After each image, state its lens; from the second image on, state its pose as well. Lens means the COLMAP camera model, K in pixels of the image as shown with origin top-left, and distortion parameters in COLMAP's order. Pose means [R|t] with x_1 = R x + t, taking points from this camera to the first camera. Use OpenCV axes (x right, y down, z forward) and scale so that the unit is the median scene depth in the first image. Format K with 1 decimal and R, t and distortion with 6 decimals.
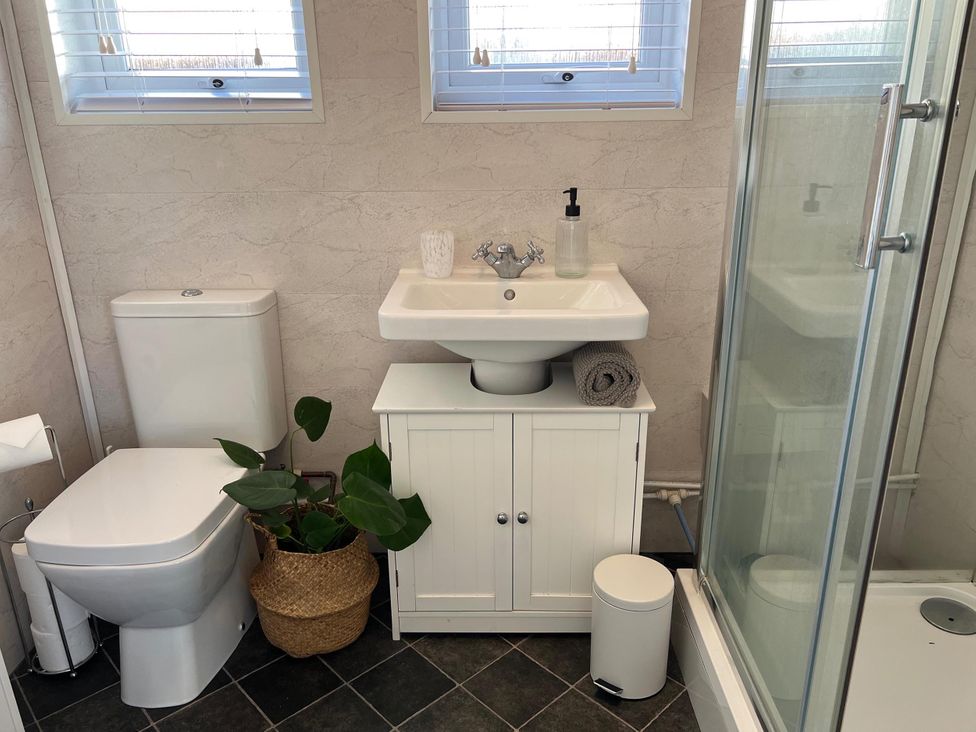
lens RADIAL K [[733.6, 0, 490.6], [0, 733.6, 370.3], [0, 0, 1]] dist [0.059073, -0.072252]
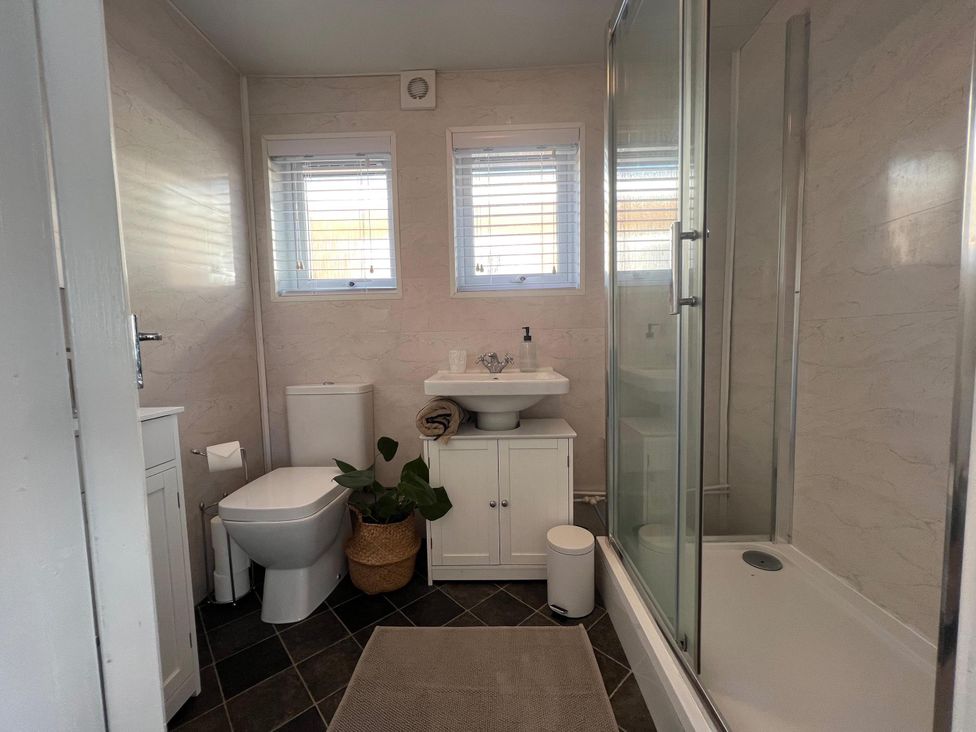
lens RADIAL K [[389.9, 0, 487.1], [0, 389.9, 368.8], [0, 0, 1]] dist [-0.002754, 0.000408]
pose [[0.999887, -0.011245, -0.009962, 0.015031], [0.008196, 0.964055, -0.265577, 0.136316], [0.012590, 0.265465, 0.964038, 0.031301]]
